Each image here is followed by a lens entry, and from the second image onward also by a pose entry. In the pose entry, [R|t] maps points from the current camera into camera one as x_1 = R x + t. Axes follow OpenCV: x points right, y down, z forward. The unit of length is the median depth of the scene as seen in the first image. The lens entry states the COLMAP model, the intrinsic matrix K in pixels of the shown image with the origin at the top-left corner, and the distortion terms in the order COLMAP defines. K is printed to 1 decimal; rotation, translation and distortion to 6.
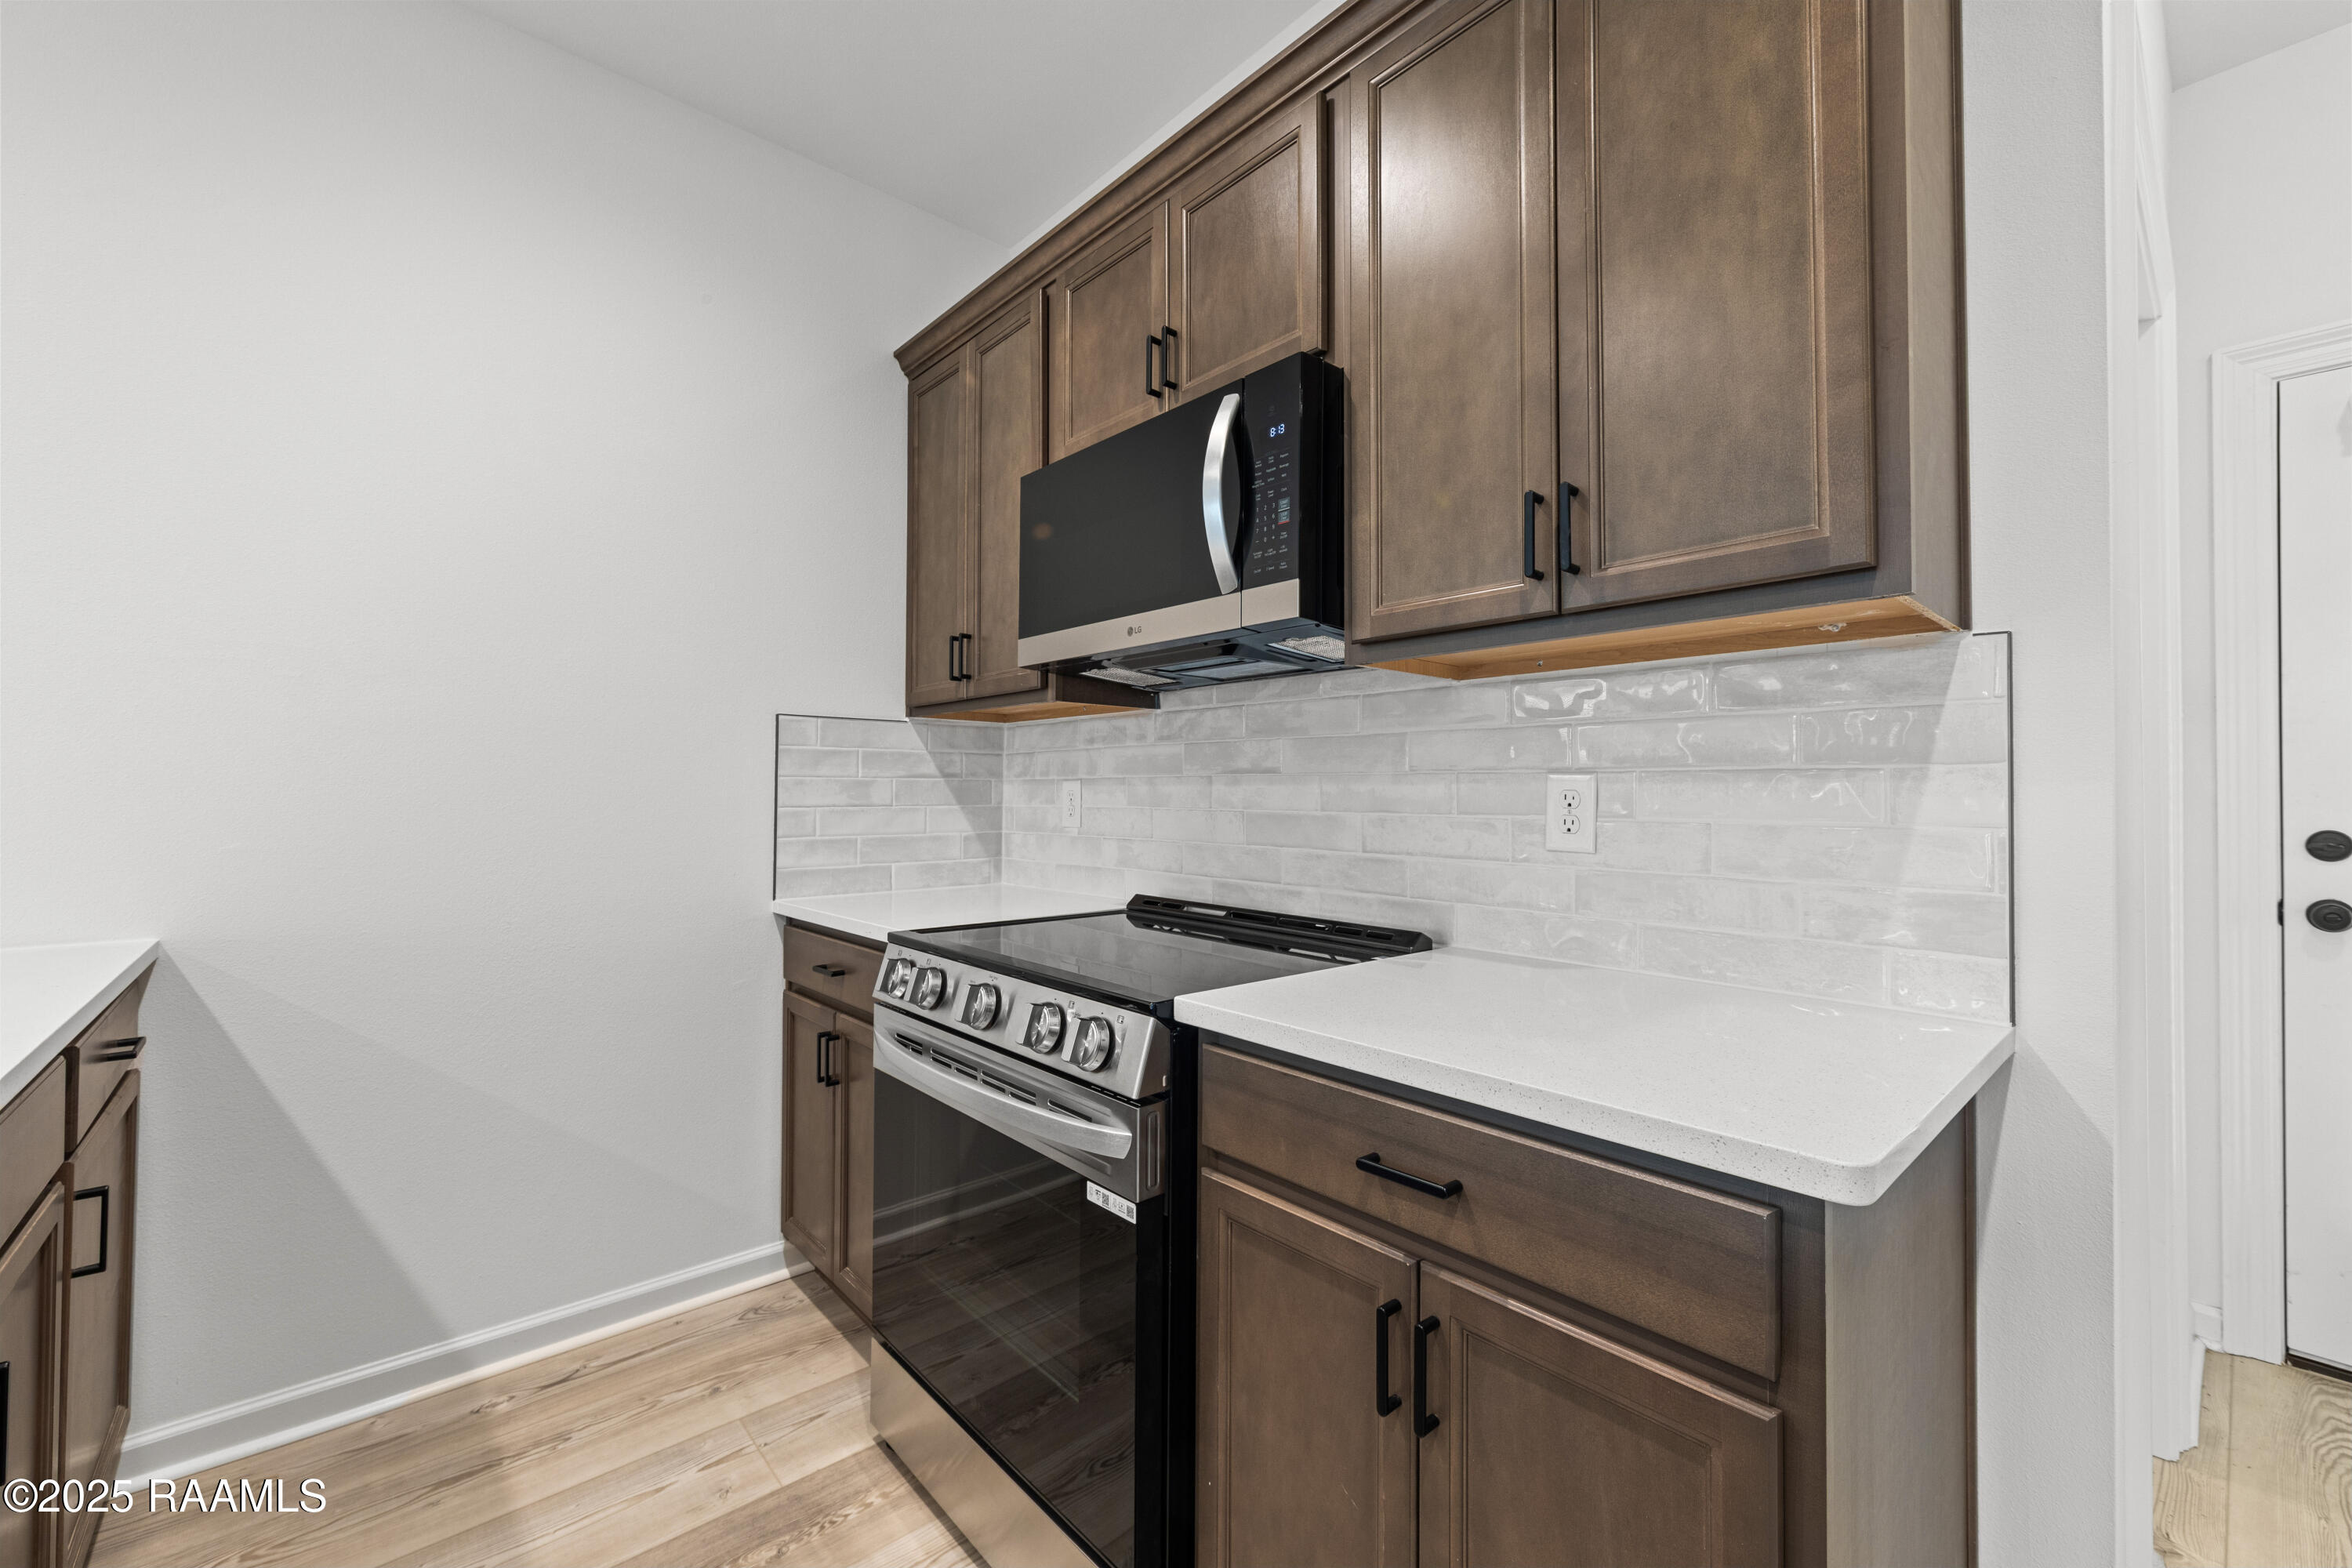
lens RADIAL K [[945.9, 0, 1164.0], [0, 945.9, 778.1], [0, 0, 1]] dist [0.003059, -0.000350]
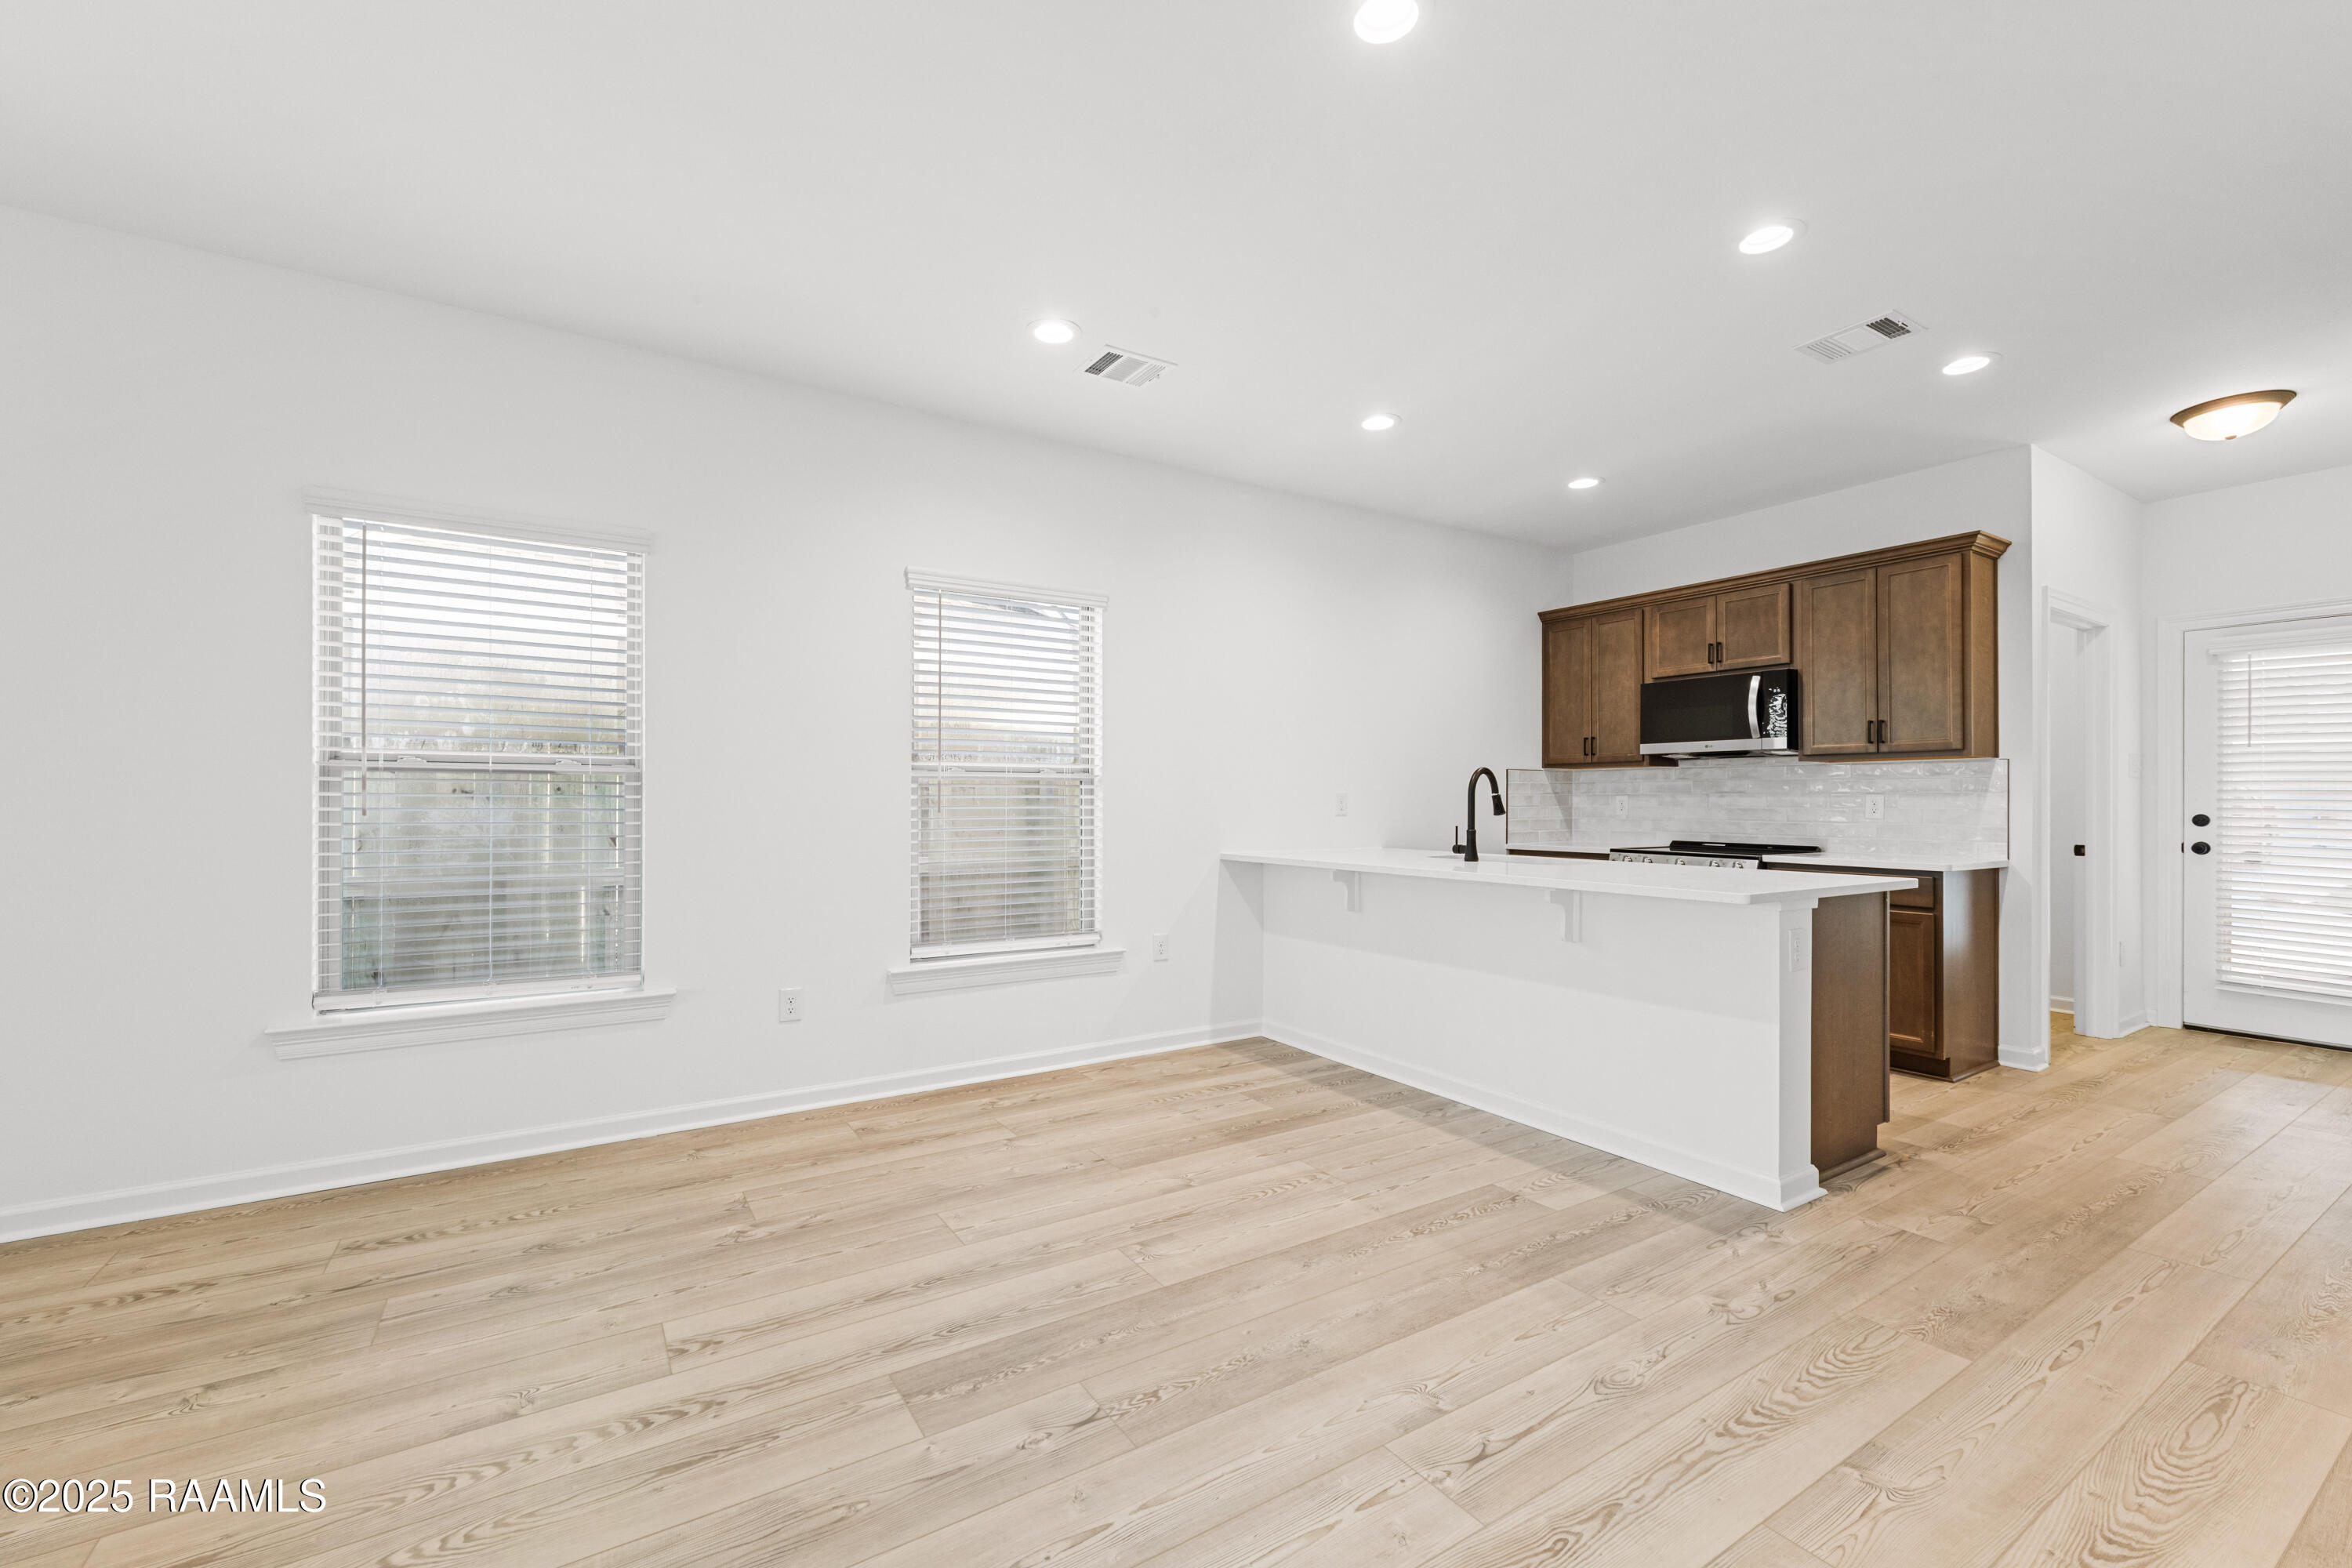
lens RADIAL K [[958.2, 0, 1161.9], [0, 958.2, 796.2], [0, 0, 1]] dist [0.003698, 0.000267]
pose [[0.987410, -0.003585, -0.158144, -1.223115], [0.005529, 0.999914, 0.011859, -0.042553], [0.158088, -0.012584, 0.987345, -2.202485]]
